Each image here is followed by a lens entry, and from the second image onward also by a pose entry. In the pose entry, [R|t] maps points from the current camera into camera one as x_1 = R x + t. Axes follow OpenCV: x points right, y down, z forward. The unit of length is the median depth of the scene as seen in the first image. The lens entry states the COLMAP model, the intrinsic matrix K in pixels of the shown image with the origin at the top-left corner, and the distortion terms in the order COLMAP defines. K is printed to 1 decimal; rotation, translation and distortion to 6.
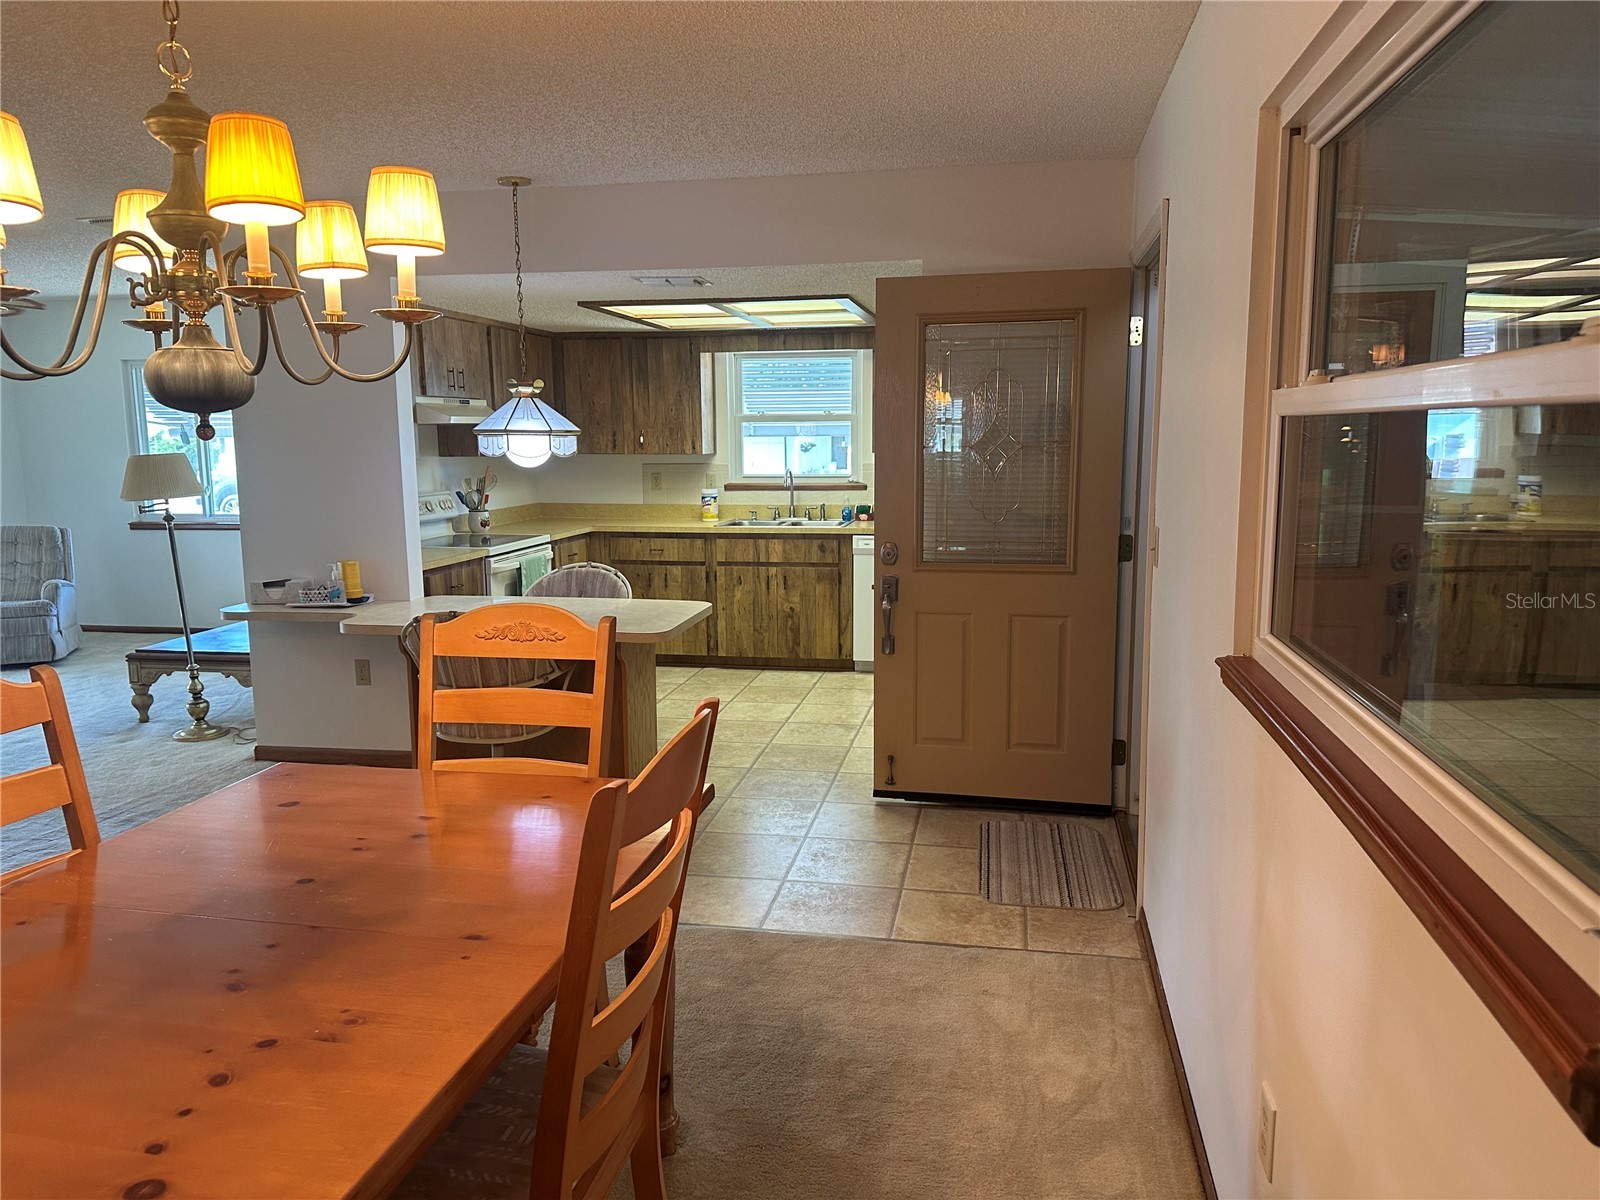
lens RADIAL K [[1117.7, 0, 803.7], [0, 1117.7, 605.9], [0, 0, 1]] dist [0.089694, -0.114838]
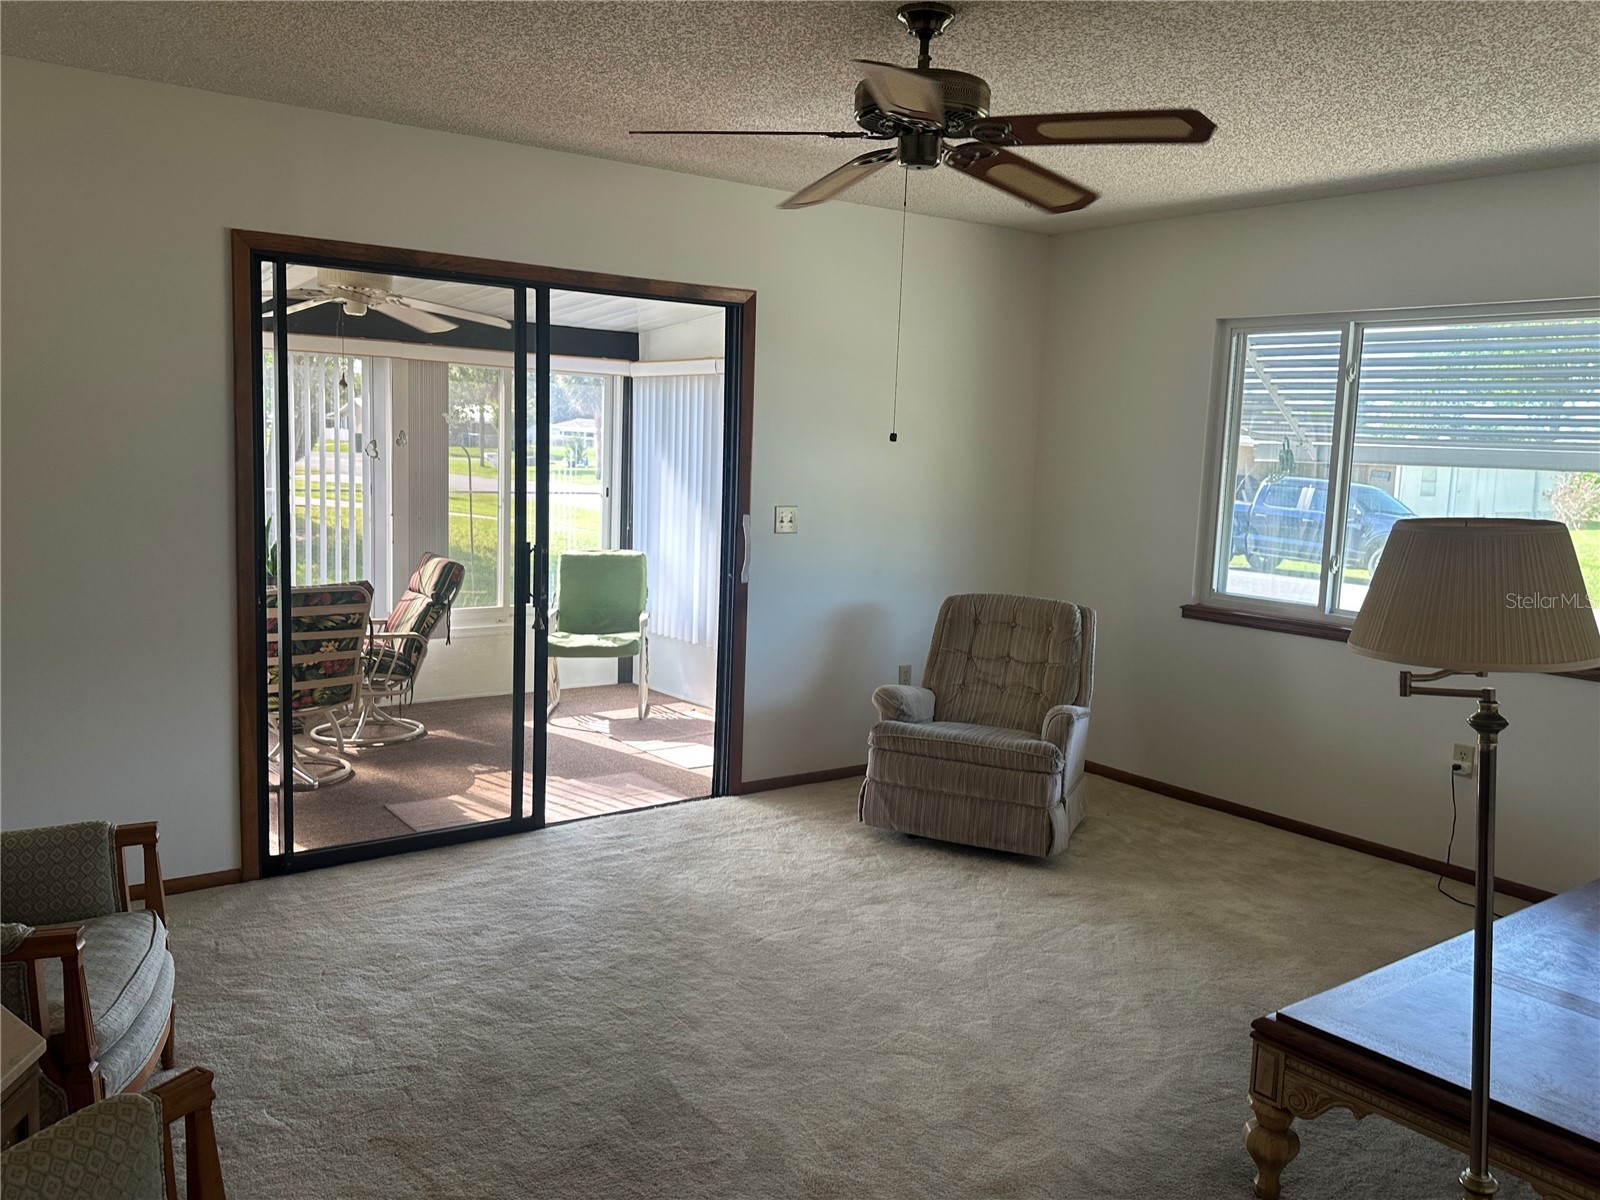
lens RADIAL K [[1290.4, 0, 804.1], [0, 1290.4, 591.8], [0, 0, 1]] dist [0.180618, -0.362599]
pose [[0.737830, 0.113055, -0.665451, -0.334319], [-0.142285, 0.989771, 0.010394, -0.066748], [0.659819, 0.087015, 0.746369, 0.431360]]
